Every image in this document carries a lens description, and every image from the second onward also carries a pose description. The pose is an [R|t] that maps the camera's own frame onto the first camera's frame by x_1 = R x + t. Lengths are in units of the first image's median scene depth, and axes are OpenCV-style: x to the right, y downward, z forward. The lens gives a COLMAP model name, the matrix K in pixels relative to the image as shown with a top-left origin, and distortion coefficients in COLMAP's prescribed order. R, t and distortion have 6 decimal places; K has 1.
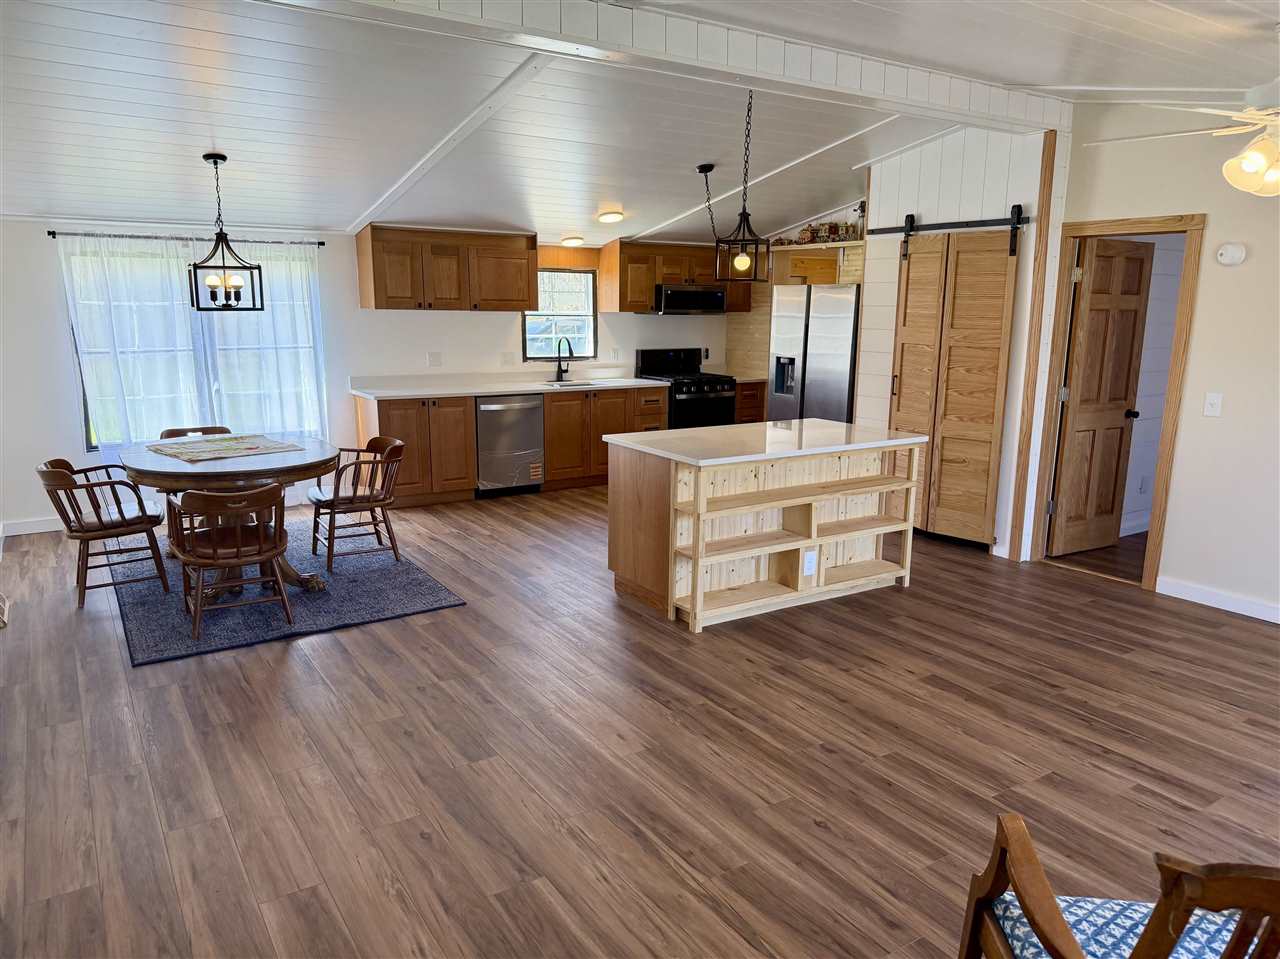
lens RADIAL K [[895.8, 0, 645.7], [0, 895.8, 482.6], [0, 0, 1]] dist [0.146544, -0.253158]
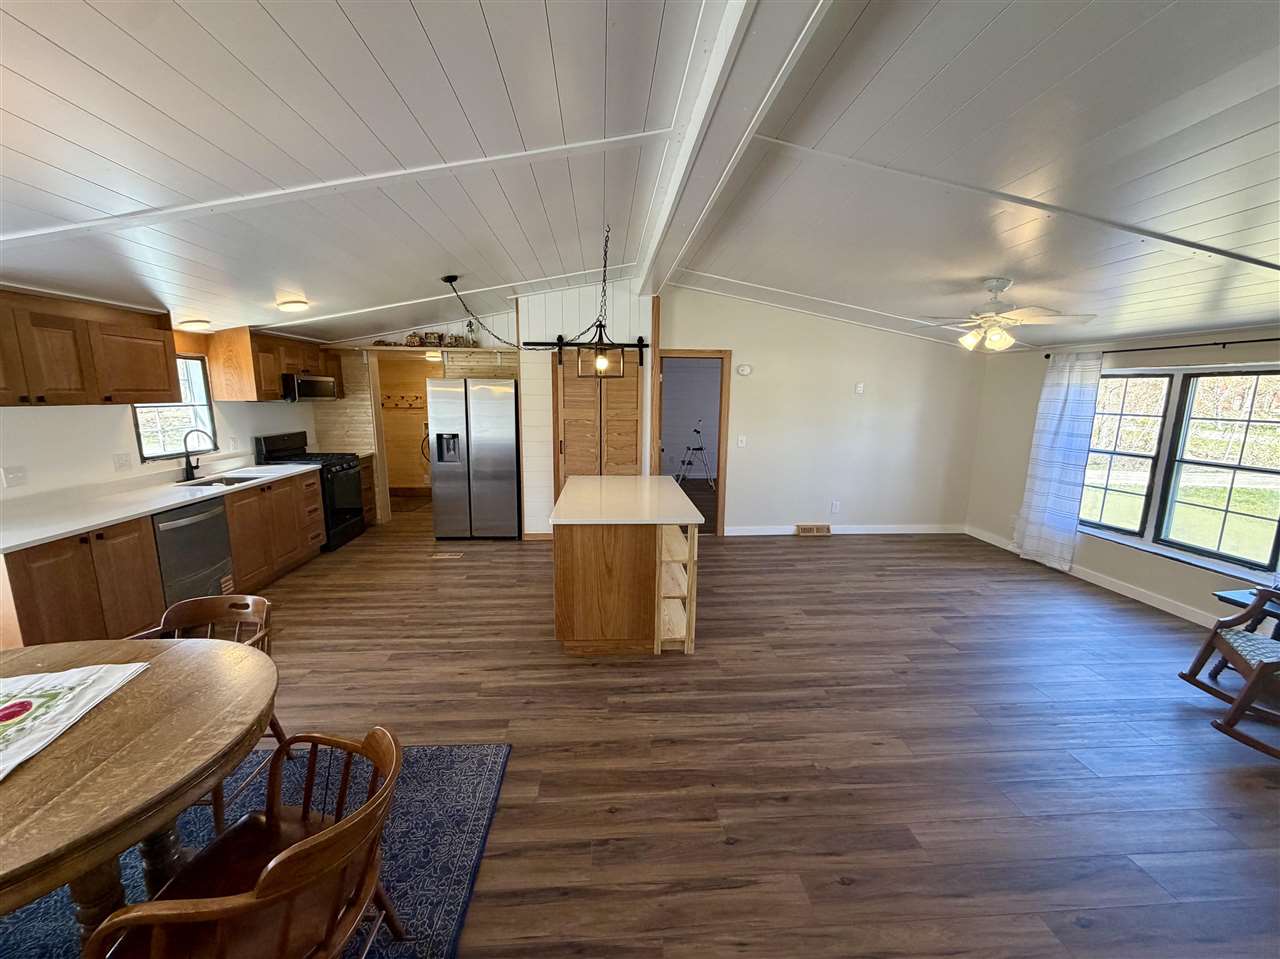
lens RADIAL K [[508.9, 0, 634.0], [0, 508.9, 479.0], [0, 0, 1]] dist [0.002148, 0.000336]
pose [[0.495709, -0.152182, 0.855051, -0.416699], [0.167218, 0.982831, 0.077981, -0.107301], [-0.852239, 0.104324, 0.512646, 0.499559]]
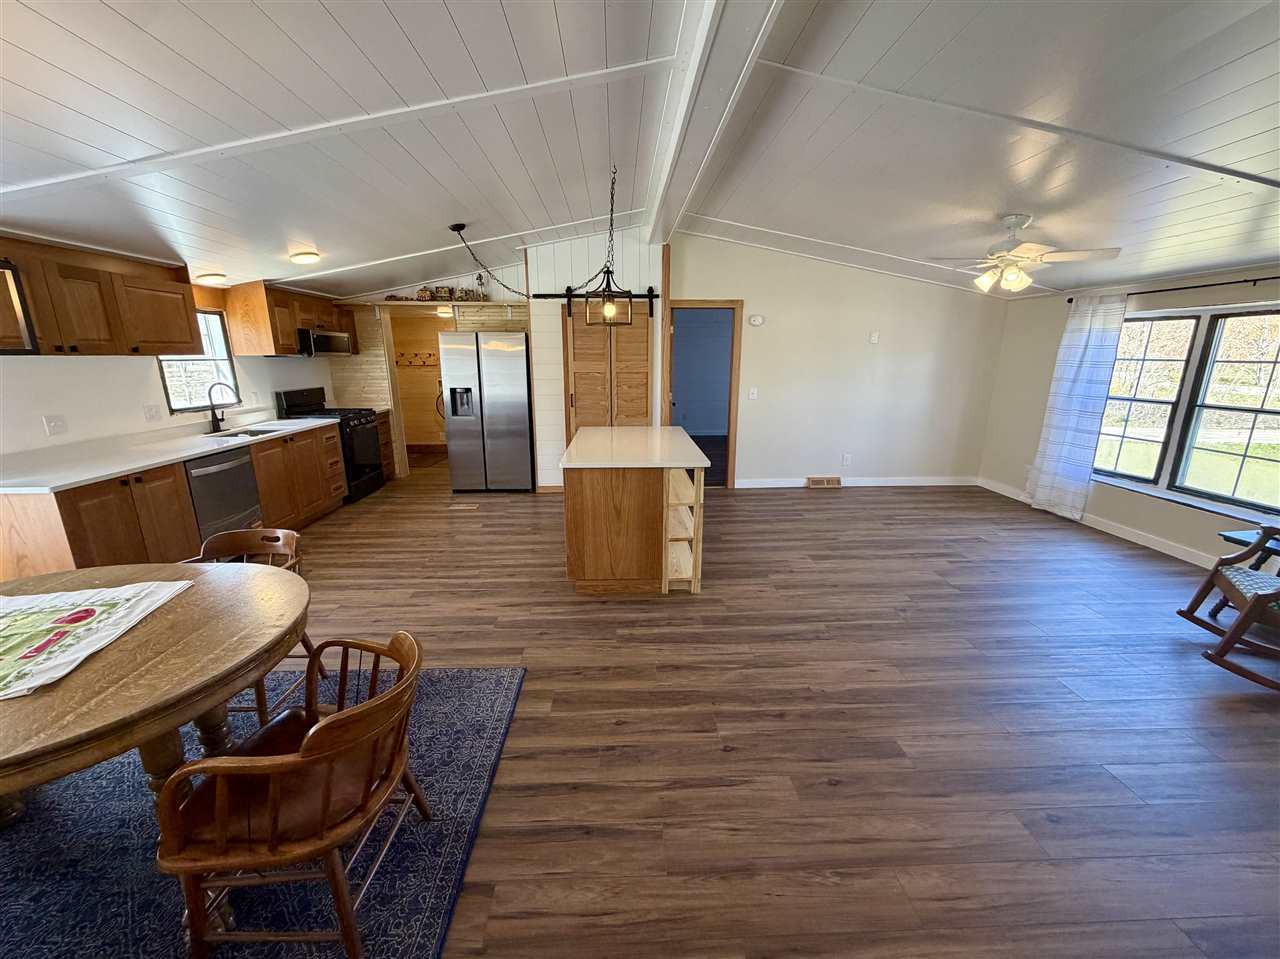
lens RADIAL K [[508.9, 0, 634.0], [0, 508.9, 479.0], [0, 0, 1]] dist [0.002148, 0.000336]
pose [[0.519925, -0.215892, 0.826479, -0.426747], [0.175345, 0.973905, 0.144096, -0.089052], [-0.836021, 0.070000, 0.544214, 0.488097]]
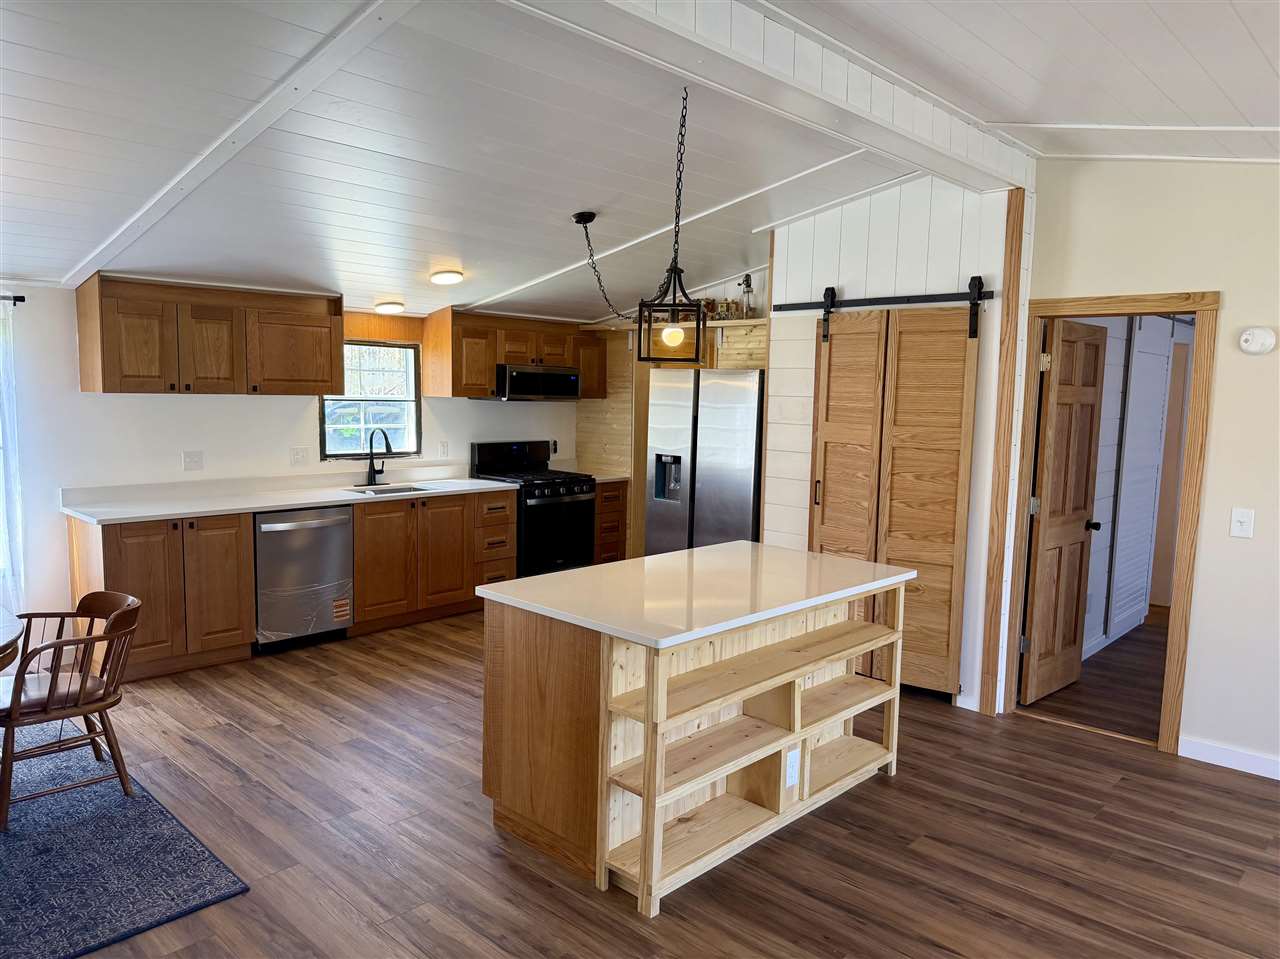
lens RADIAL K [[895.8, 0, 645.7], [0, 895.8, 482.6], [0, 0, 1]] dist [0.146544, -0.253158]
pose [[0.972566, -0.013636, 0.232229, -0.065171], [0.034006, 0.995890, -0.083942, -0.057151], [-0.230130, 0.089536, 0.969032, 0.269000]]
